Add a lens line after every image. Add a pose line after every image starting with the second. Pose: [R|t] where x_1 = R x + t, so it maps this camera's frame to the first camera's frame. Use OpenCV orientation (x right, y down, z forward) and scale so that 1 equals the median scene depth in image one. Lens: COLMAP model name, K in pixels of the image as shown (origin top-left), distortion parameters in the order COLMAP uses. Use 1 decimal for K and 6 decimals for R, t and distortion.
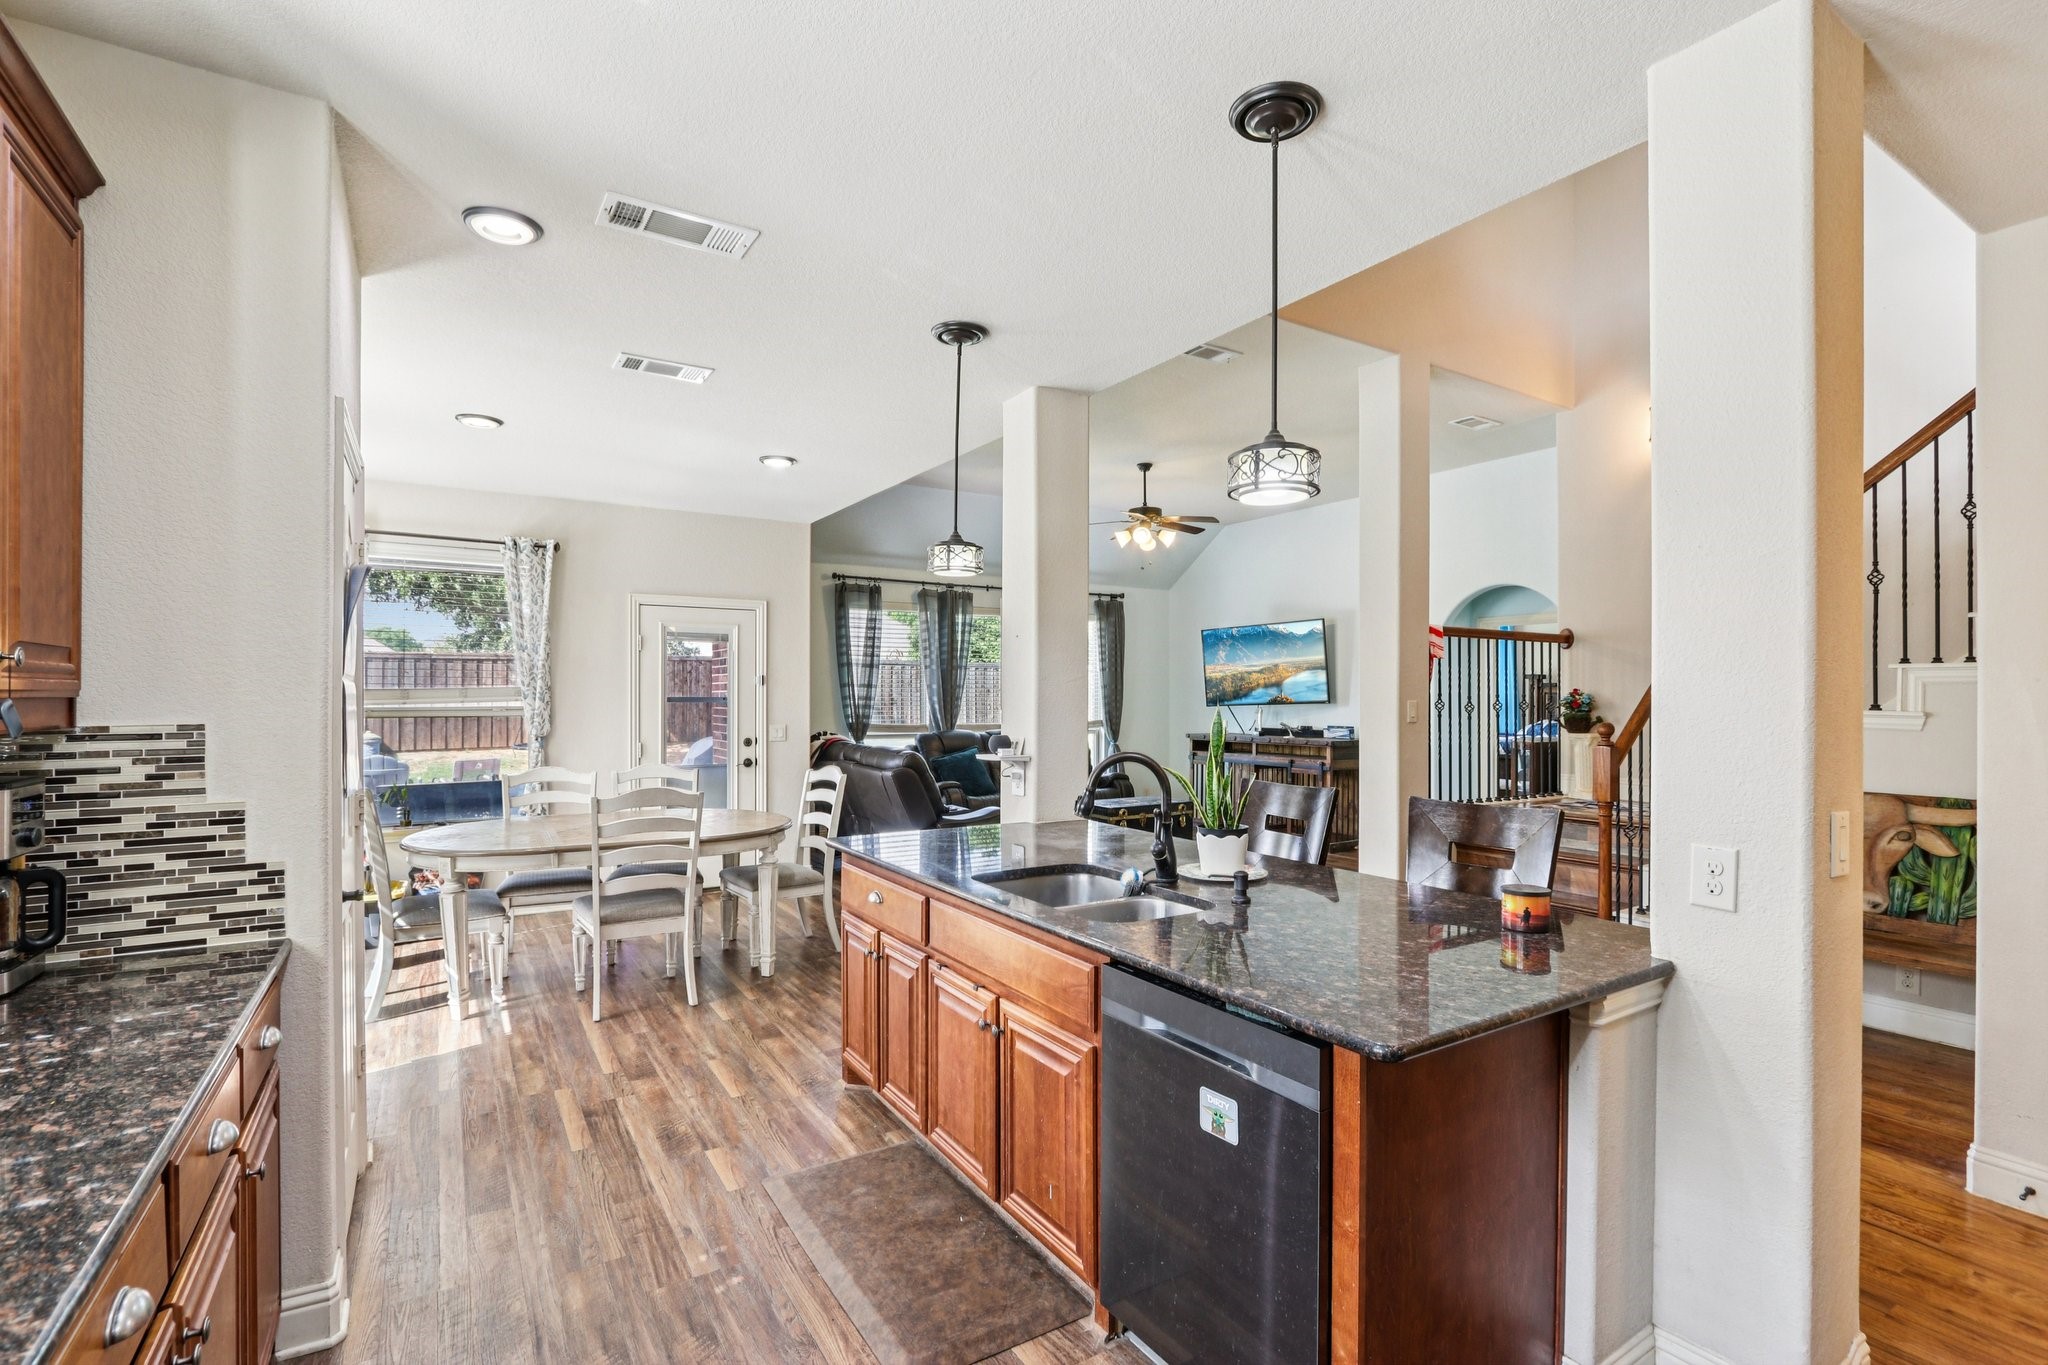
lens RADIAL K [[962.5, 0, 1024.0], [0, 962.5, 682.5], [0, 0, 1]] dist [-0.019138, -0.000464]
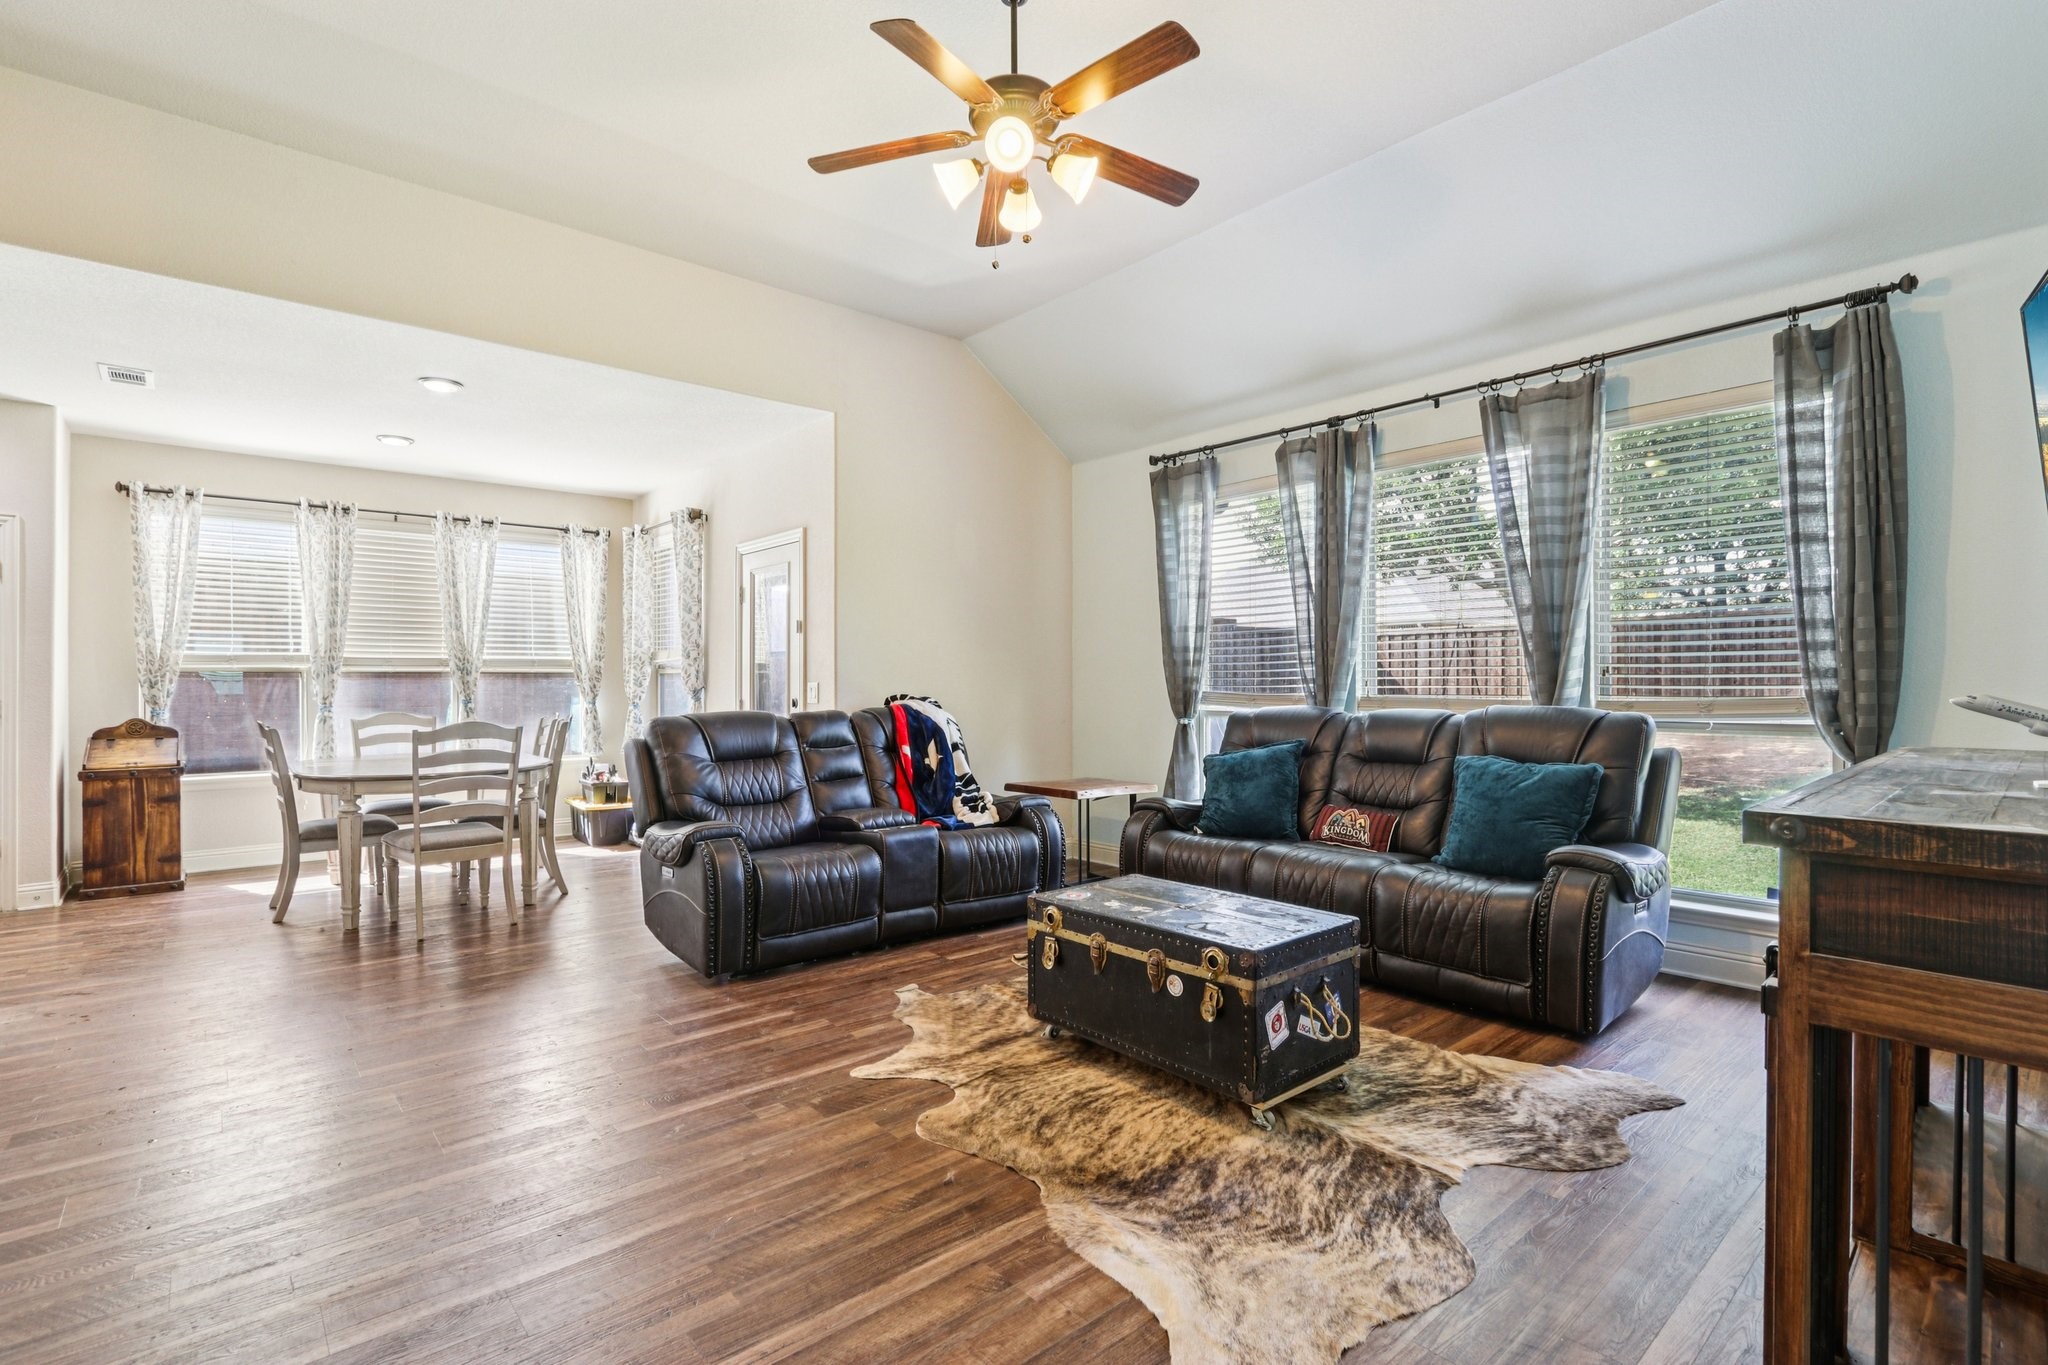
lens RADIAL K [[962.5, 0, 1024.0], [0, 962.5, 682.5], [0, 0, 1]] dist [-0.019138, -0.000464]
pose [[0.171073, -0.004656, -0.985247, 0.408113], [0.021254, 0.999774, -0.001035, 0.035361], [0.985029, -0.020764, 0.171133, 0.782202]]
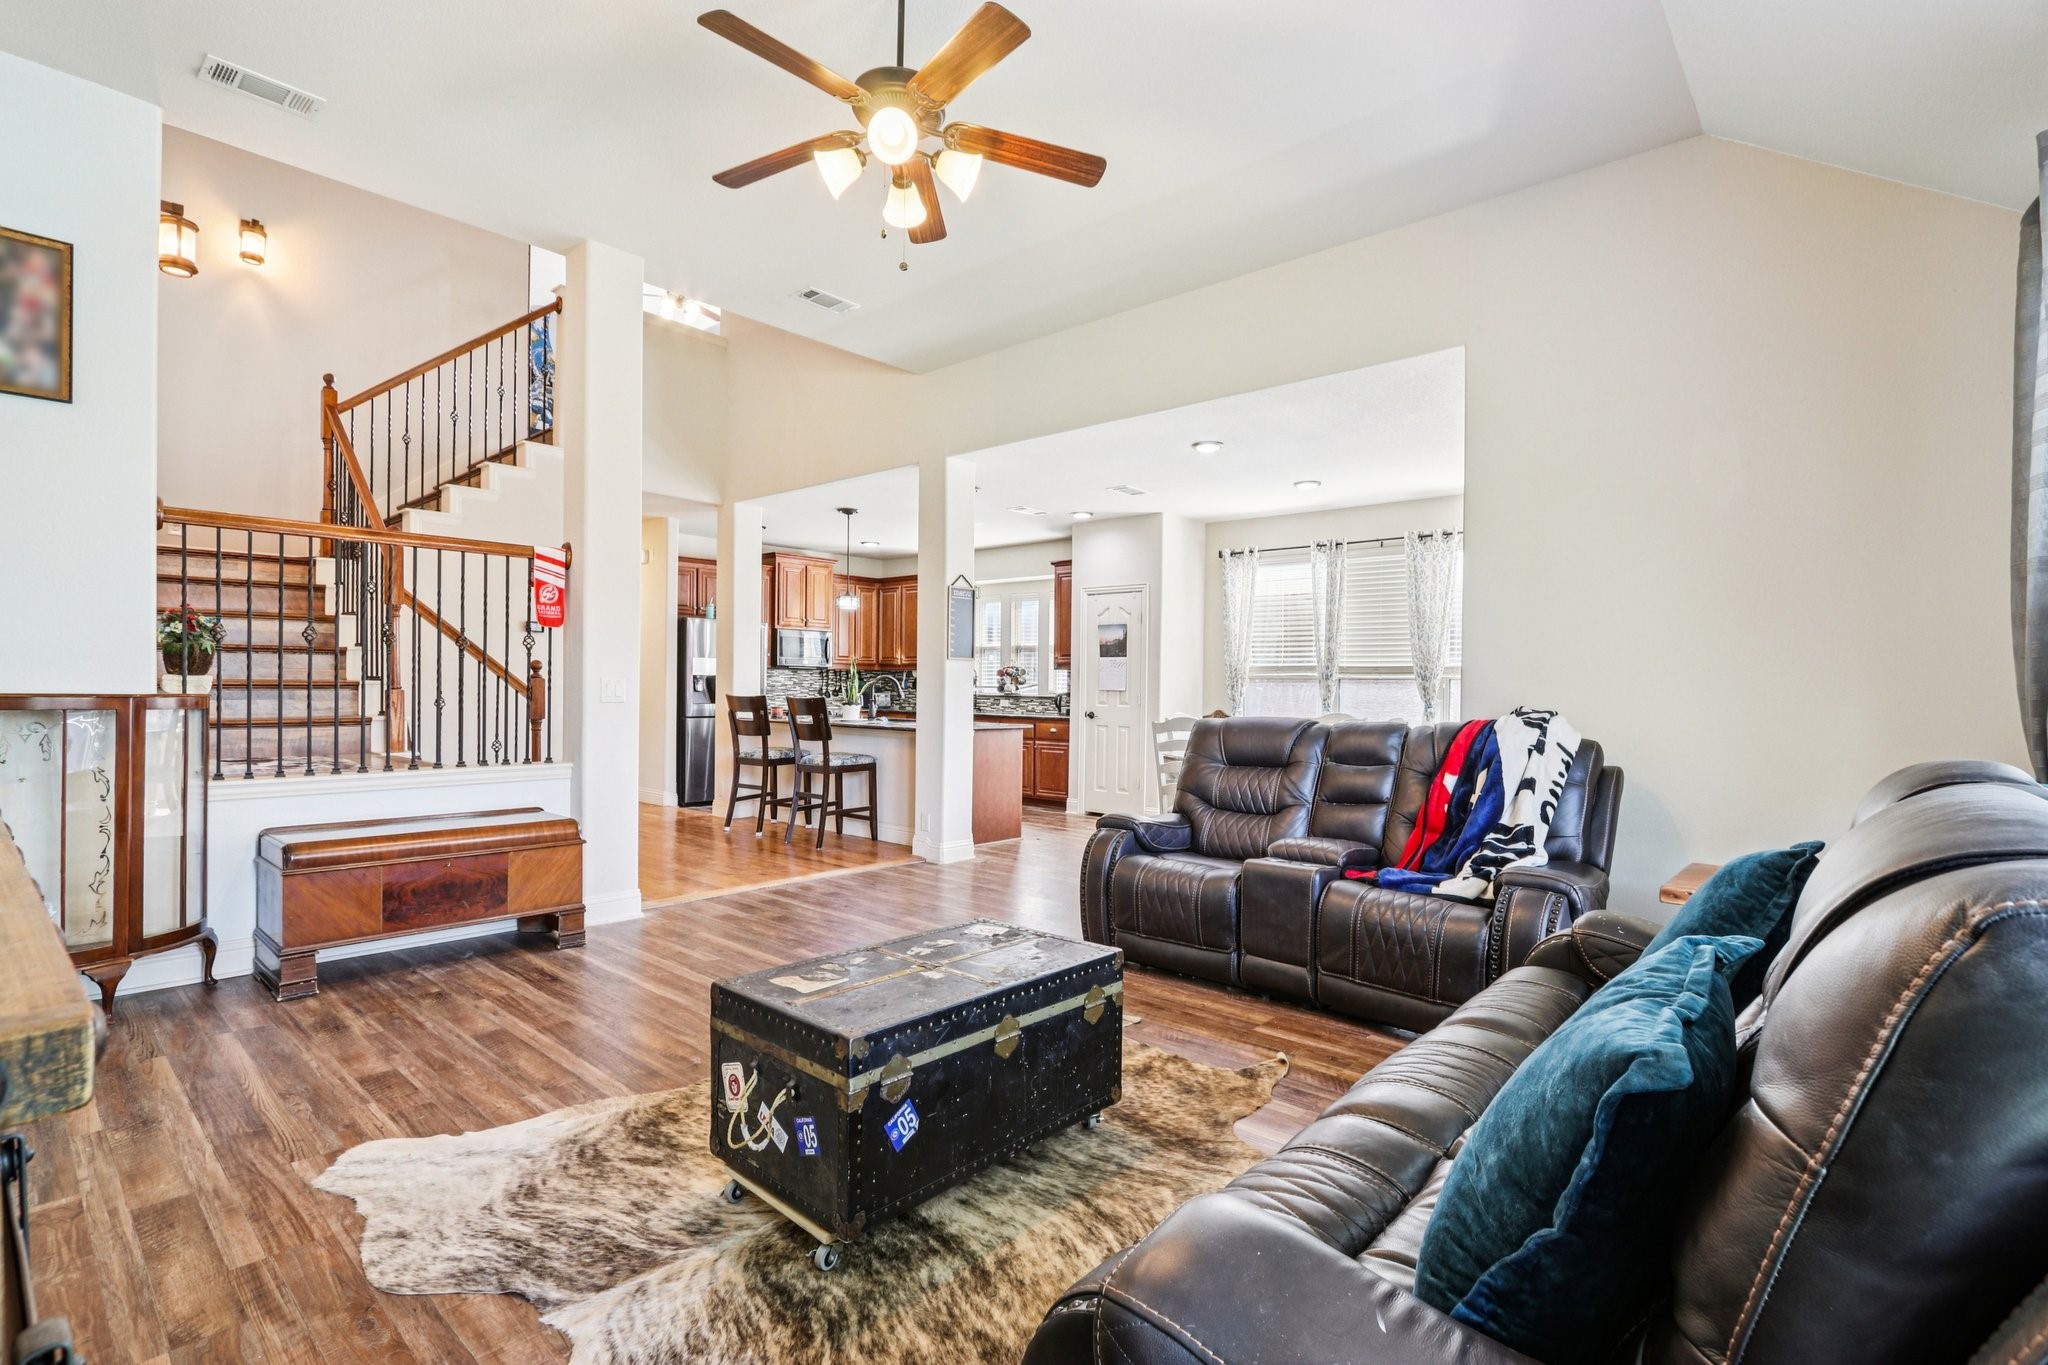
lens RADIAL K [[962.5, 0, 1024.0], [0, 962.5, 682.5], [0, 0, 1]] dist [-0.019138, -0.000464]
pose [[-0.958634, -0.014955, -0.284247, 0.151856], [-0.008908, 0.999706, -0.022555, 0.041726], [0.284501, -0.019090, -0.958486, 1.139132]]
